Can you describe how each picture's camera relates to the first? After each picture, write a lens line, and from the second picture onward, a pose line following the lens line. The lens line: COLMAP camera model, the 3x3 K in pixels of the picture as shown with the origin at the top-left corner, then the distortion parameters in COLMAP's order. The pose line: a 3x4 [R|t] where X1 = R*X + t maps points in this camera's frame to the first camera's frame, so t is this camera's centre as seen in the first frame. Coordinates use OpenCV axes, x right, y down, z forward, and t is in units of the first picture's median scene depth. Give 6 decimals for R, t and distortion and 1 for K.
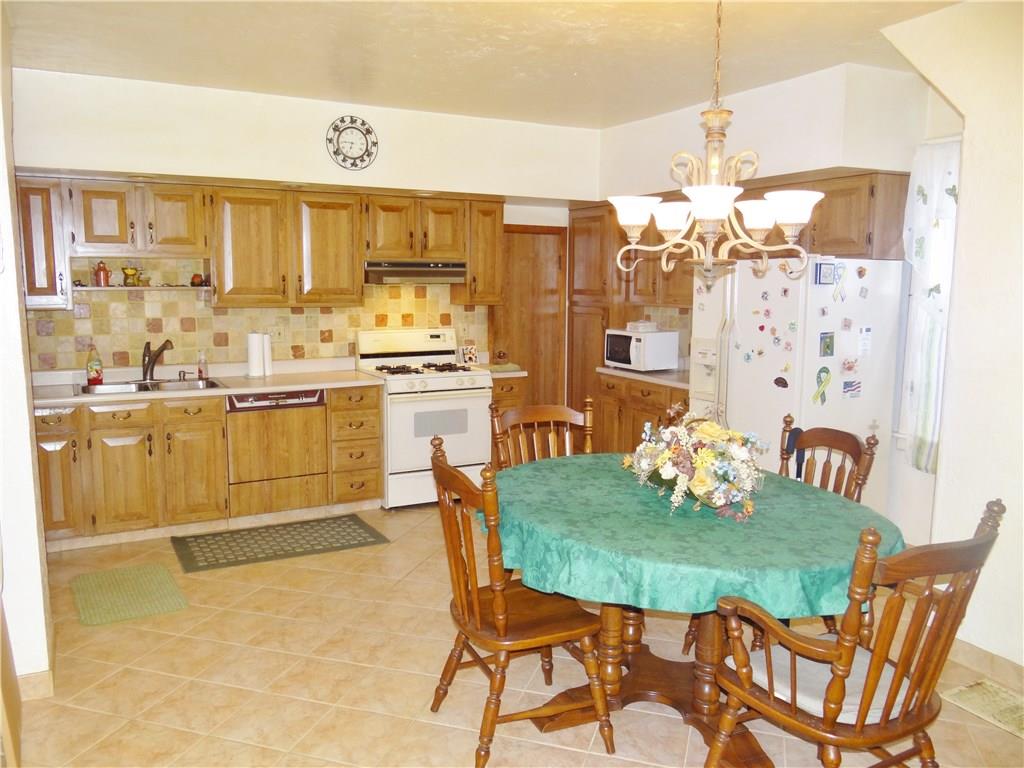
lens RADIAL K [[816.1, 0, 512.0], [0, 816.1, 384.0], [0, 0, 1]] dist [-0.003410, 0.009379]
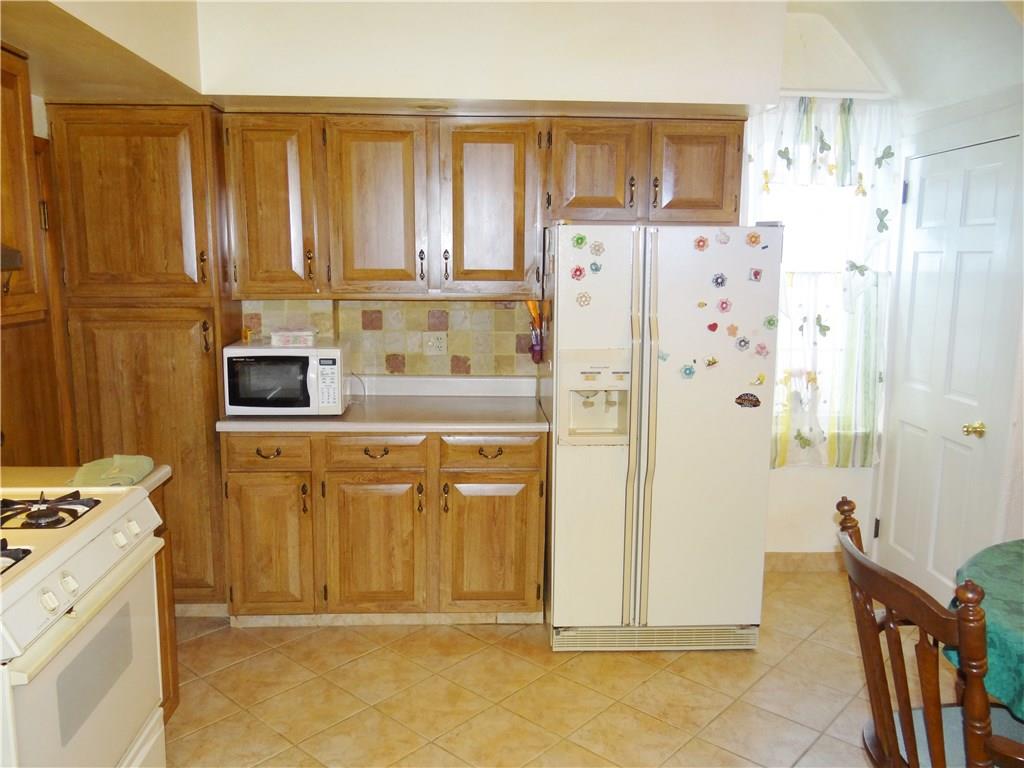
lens RADIAL K [[816.1, 0, 512.0], [0, 816.1, 384.0], [0, 0, 1]] dist [-0.003410, 0.009379]
pose [[0.424927, -0.151266, 0.892500, -0.319725], [0.108302, 0.987353, 0.115778, -0.097914], [-0.898726, 0.047462, 0.435935, 0.699331]]
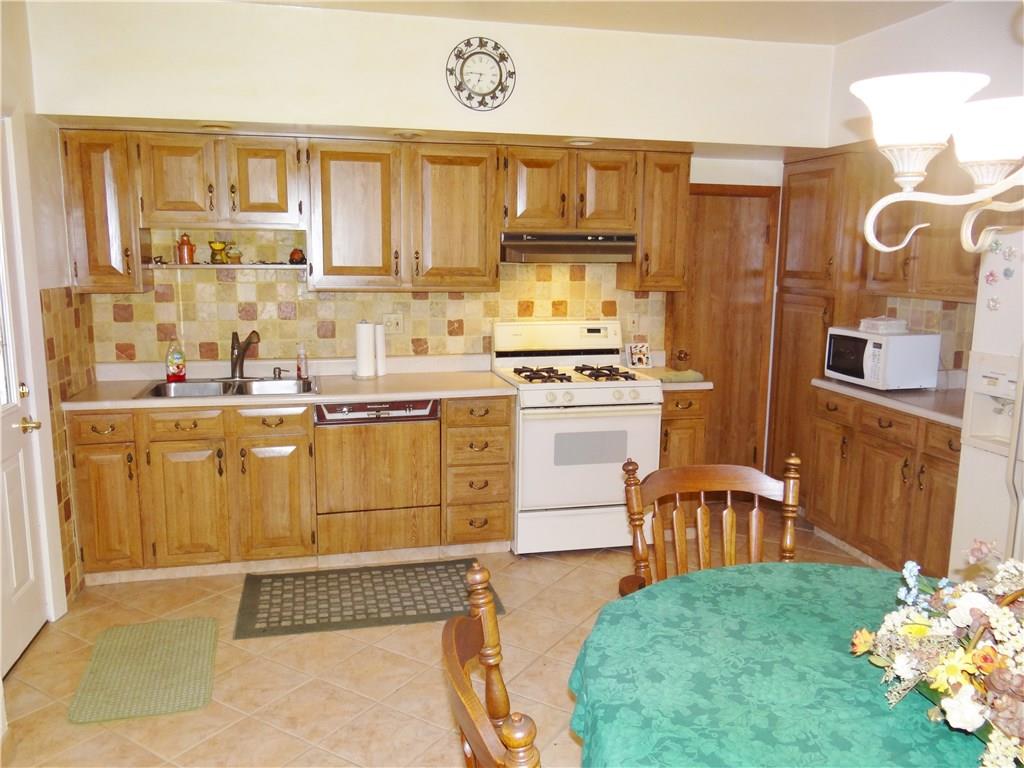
lens RADIAL K [[816.1, 0, 512.0], [0, 816.1, 384.0], [0, 0, 1]] dist [-0.003410, 0.009379]
pose [[0.967717, 0.044566, -0.248069, 0.028675], [-0.036500, 0.998648, 0.037024, -0.038410], [0.249384, -0.026774, 0.968035, 0.262828]]
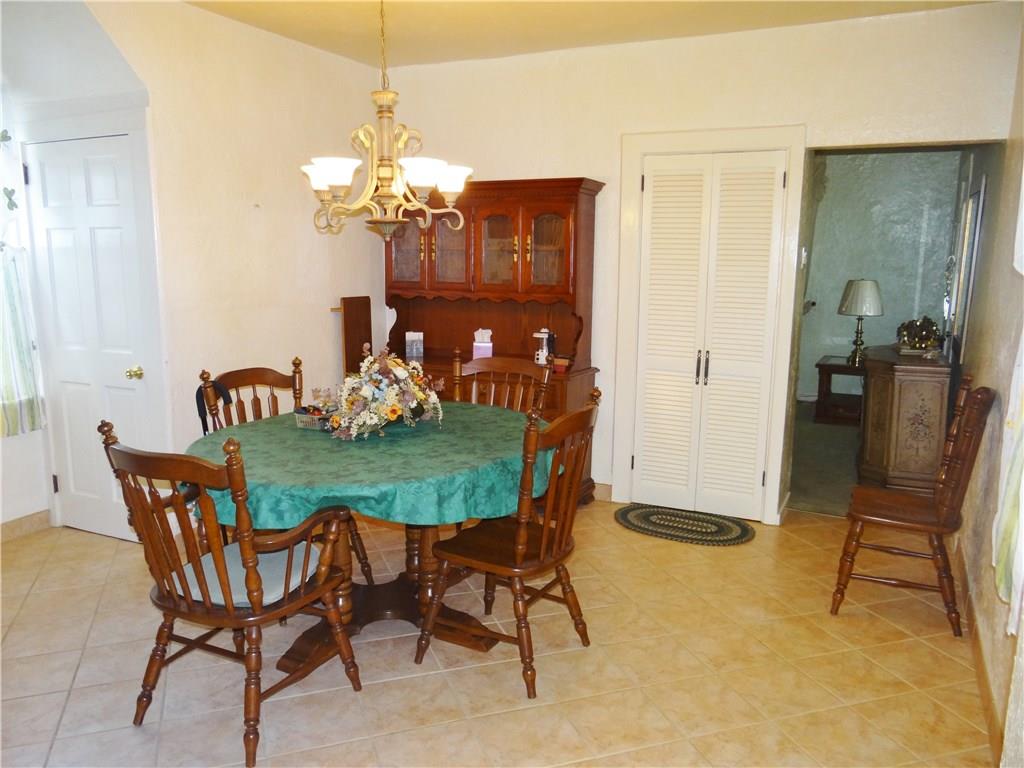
lens RADIAL K [[792.9, 0, 512.0], [0, 792.9, 384.0], [0, 0, 1]] dist [-0.008833, -0.026000]
pose [[-0.588123, -0.153766, 0.794020, -0.390033], [0.093173, 0.962342, 0.255376, -0.098708], [-0.803387, 0.224174, -0.551649, 0.761162]]
